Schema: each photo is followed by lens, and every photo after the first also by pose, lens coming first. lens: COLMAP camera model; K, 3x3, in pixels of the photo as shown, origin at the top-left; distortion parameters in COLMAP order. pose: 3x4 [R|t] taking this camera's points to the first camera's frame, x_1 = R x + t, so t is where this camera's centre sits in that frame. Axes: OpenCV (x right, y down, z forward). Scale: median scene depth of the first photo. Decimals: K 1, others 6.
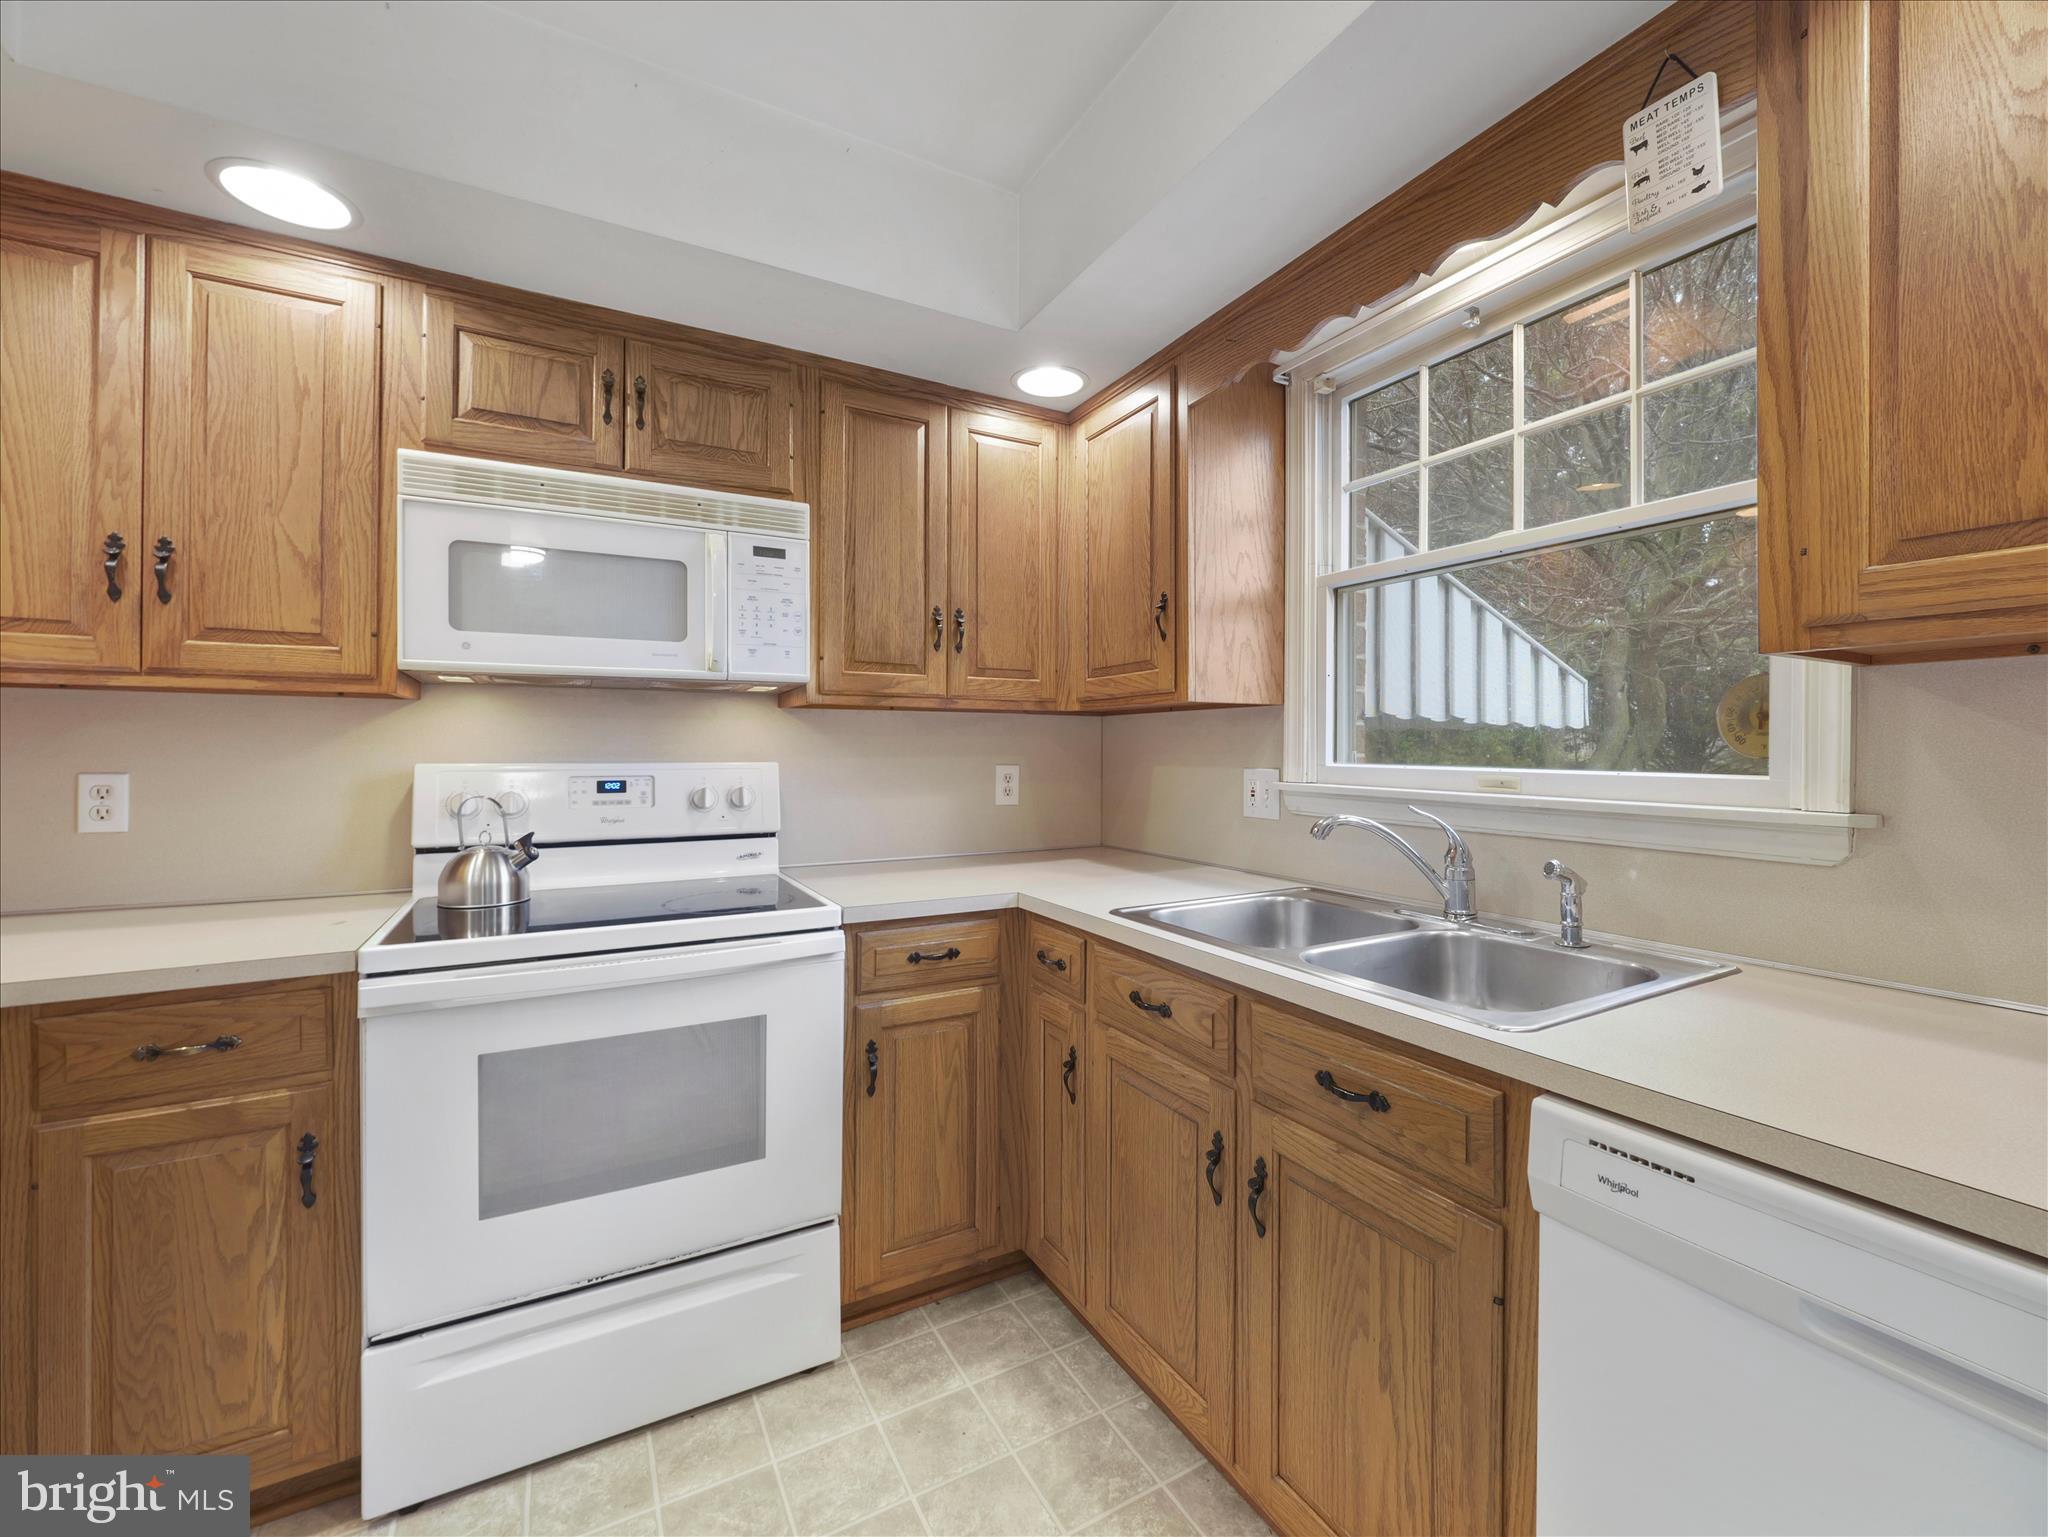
lens RADIAL K [[849.3, 0, 1045.6], [0, 849.3, 746.1], [0, 0, 1]] dist [-0.003665, -0.000437]
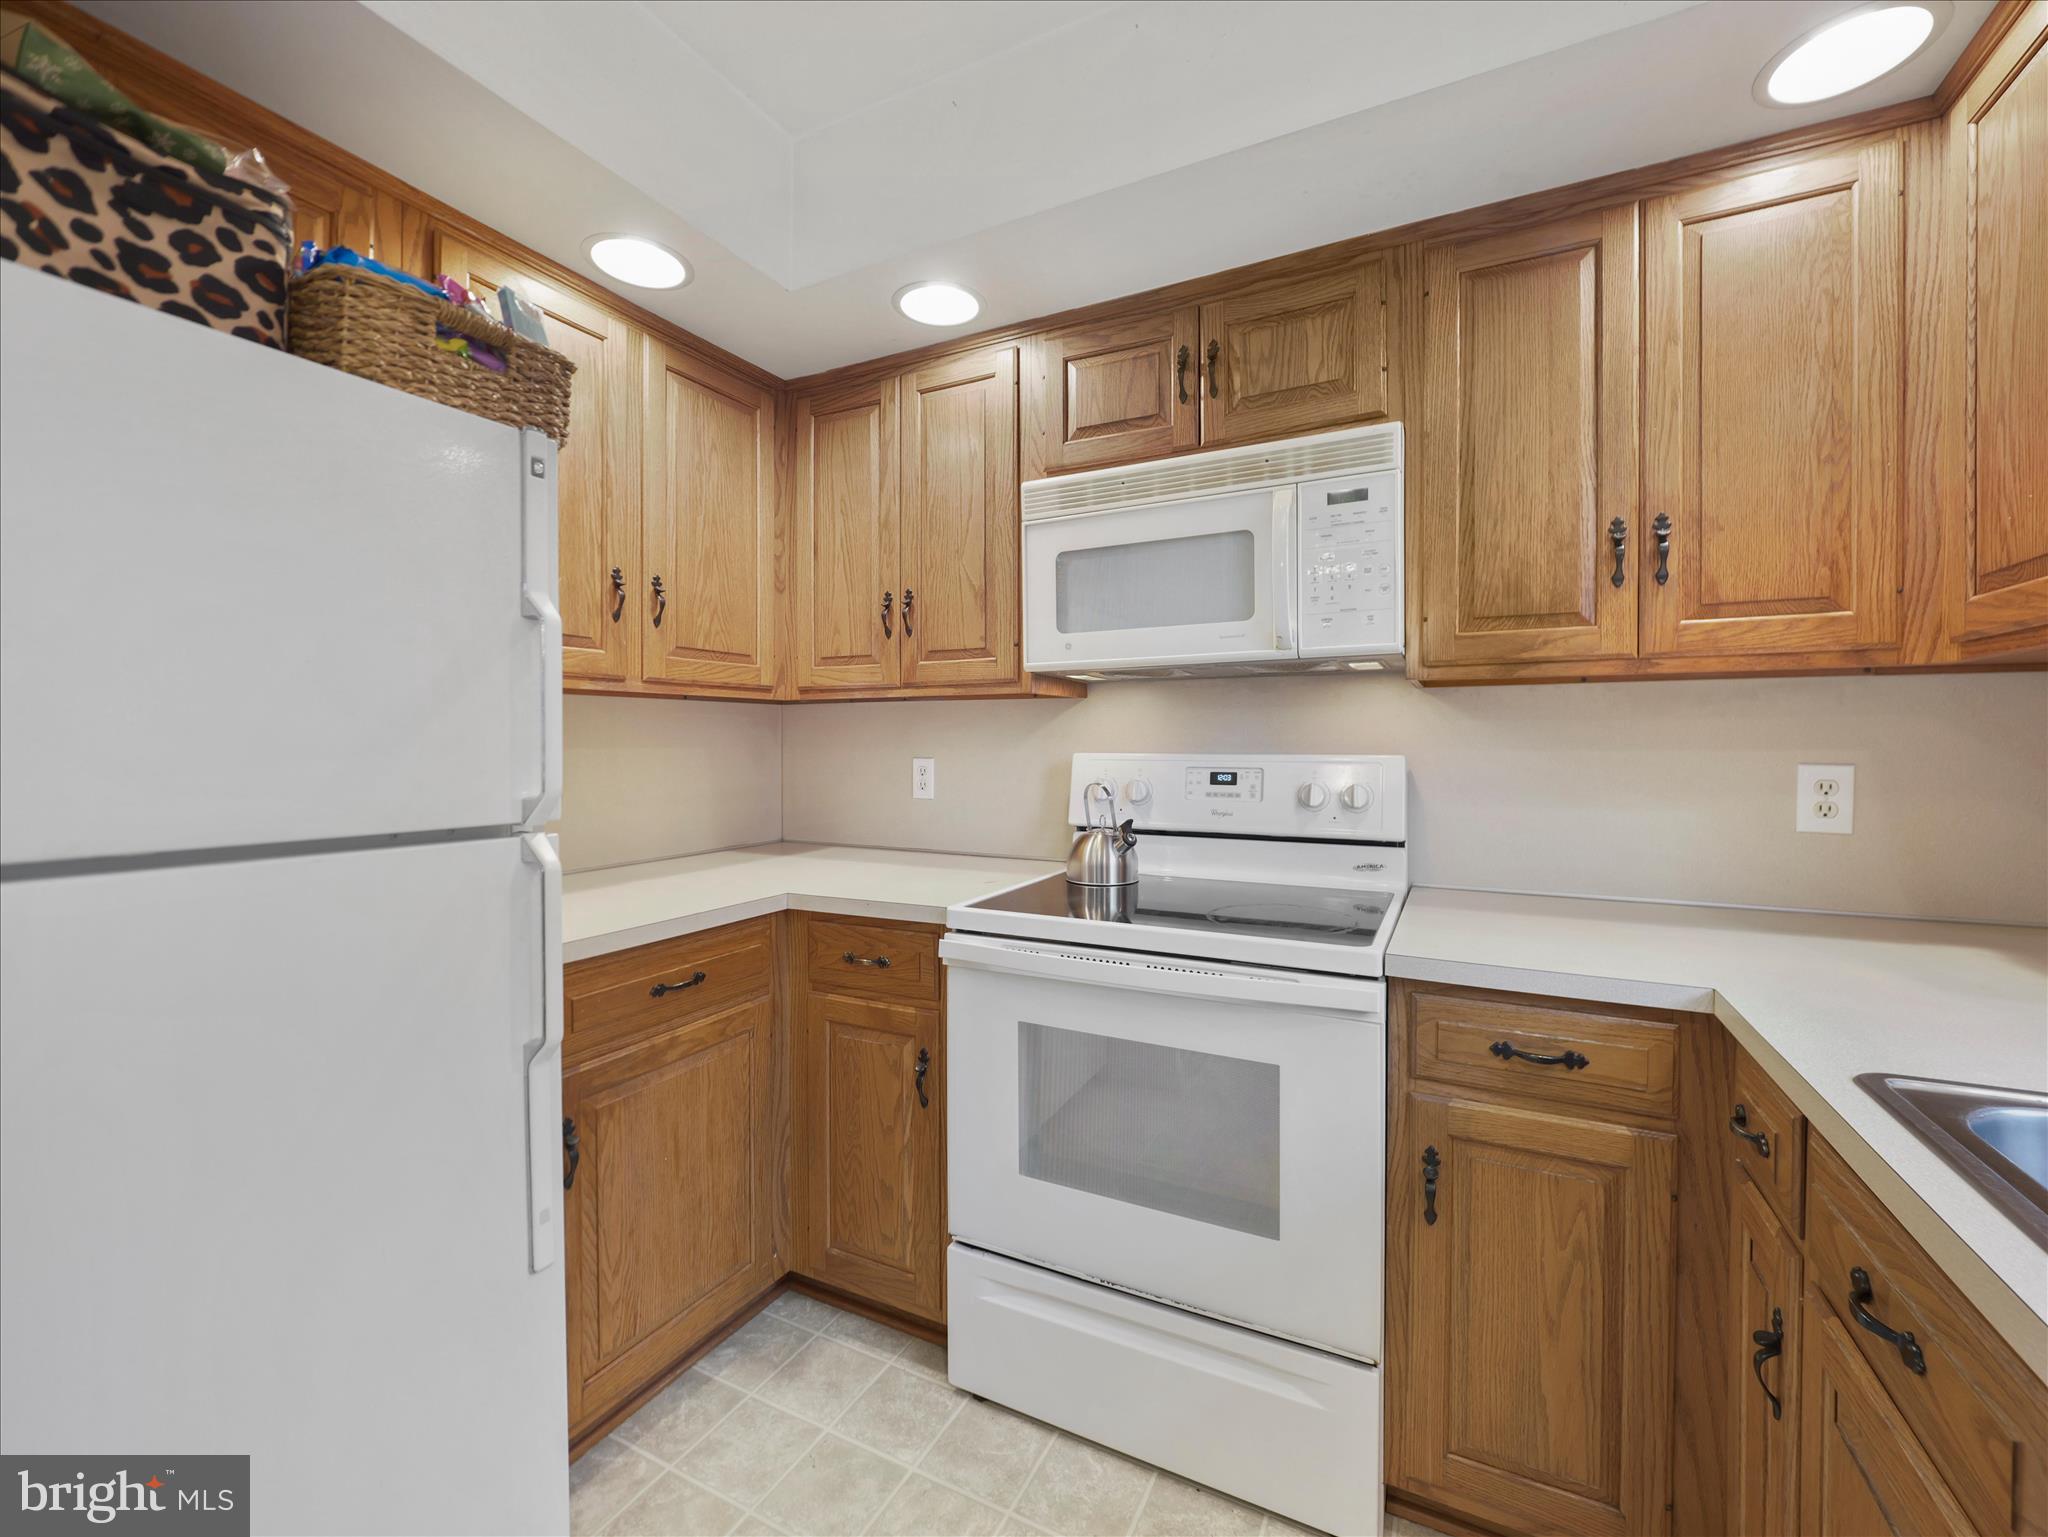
lens RADIAL K [[849.3, 0, 1045.6], [0, 849.3, 746.1], [0, 0, 1]] dist [-0.003665, -0.000437]
pose [[0.562072, 0.003292, -0.827082, 0.195976], [0.007877, 0.999925, 0.009333, 0.000189], [0.827051, -0.011761, 0.562004, 0.326349]]
